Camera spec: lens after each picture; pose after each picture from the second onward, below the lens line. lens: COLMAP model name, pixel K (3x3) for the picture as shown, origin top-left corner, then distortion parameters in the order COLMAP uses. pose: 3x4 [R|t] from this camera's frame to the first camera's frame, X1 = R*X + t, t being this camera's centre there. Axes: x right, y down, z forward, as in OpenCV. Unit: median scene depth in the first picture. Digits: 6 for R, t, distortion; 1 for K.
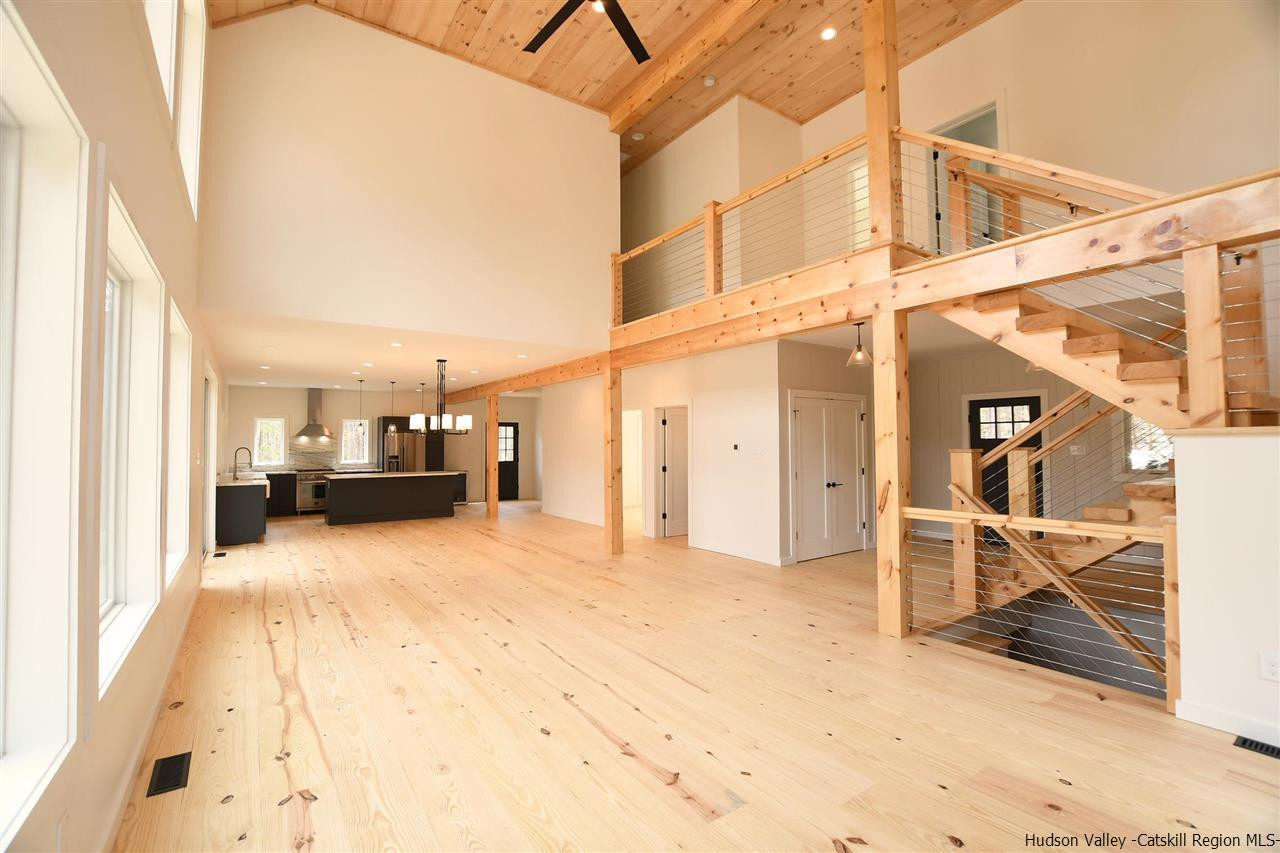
lens RADIAL K [[564.2, 0, 633.2], [0, 564.2, 425.3], [0, 0, 1]] dist [-0.022933, 0.000956]
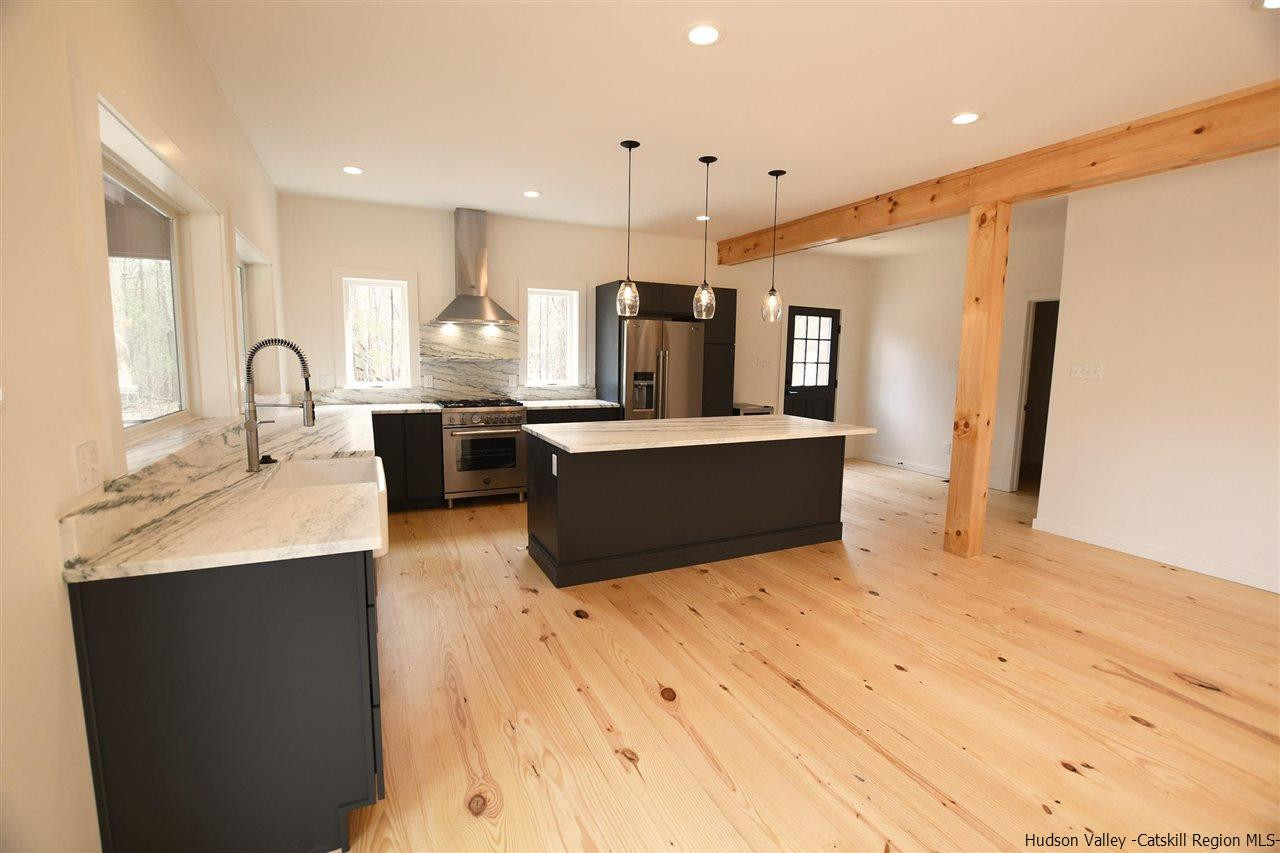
lens RADIAL K [[564.2, 0, 633.2], [0, 564.2, 425.3], [0, 0, 1]] dist [-0.022933, 0.000956]
pose [[0.987751, 0.039738, -0.150894, -0.421311], [-0.016009, 0.987733, 0.155328, 0.030790], [0.155216, -0.151010, 0.976270, 0.648615]]
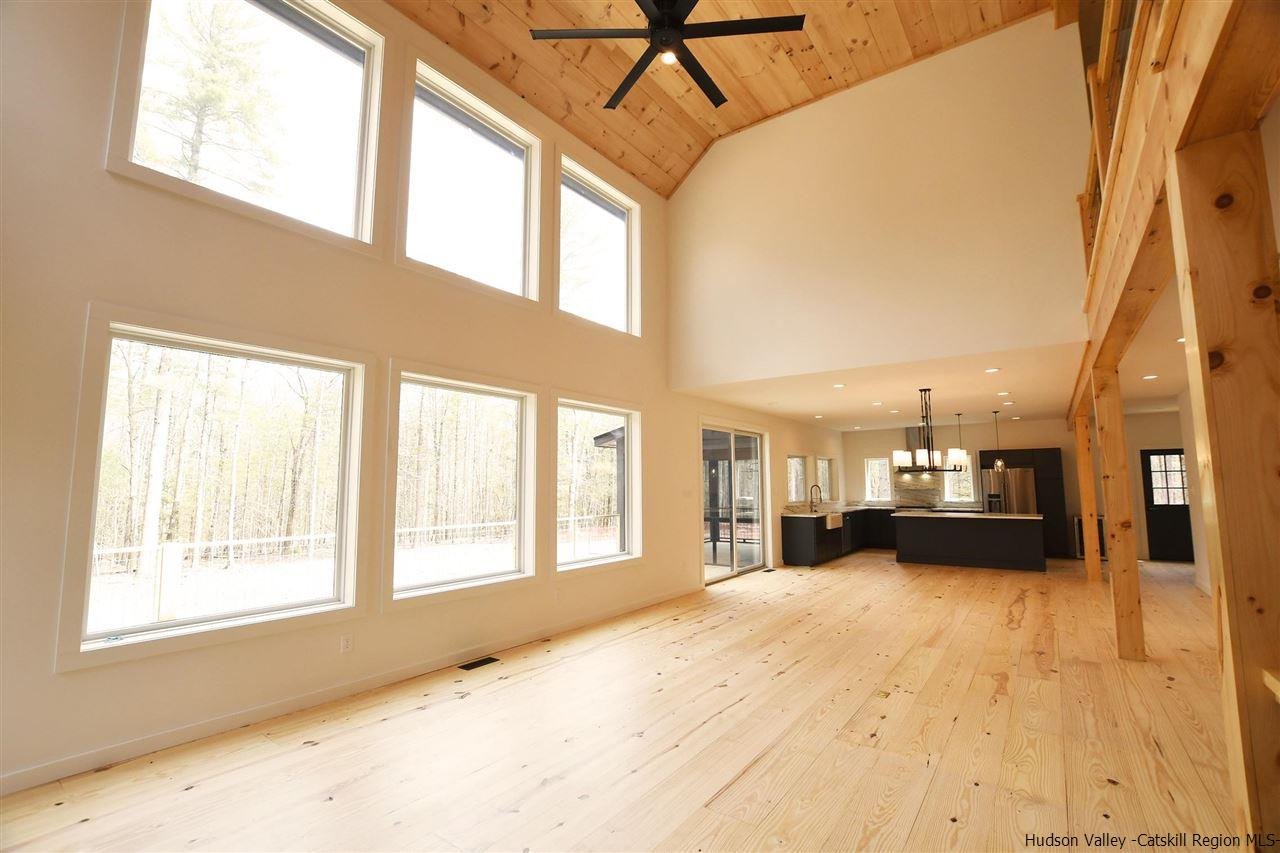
lens RADIAL K [[564.2, 0, 633.2], [0, 564.2, 425.3], [0, 0, 1]] dist [-0.022933, 0.000956]
pose [[0.328496, -0.093647, -0.939852, 0.262943], [0.034159, 0.995600, -0.087262, 0.003443], [0.943888, -0.003439, 0.330249, 0.193807]]
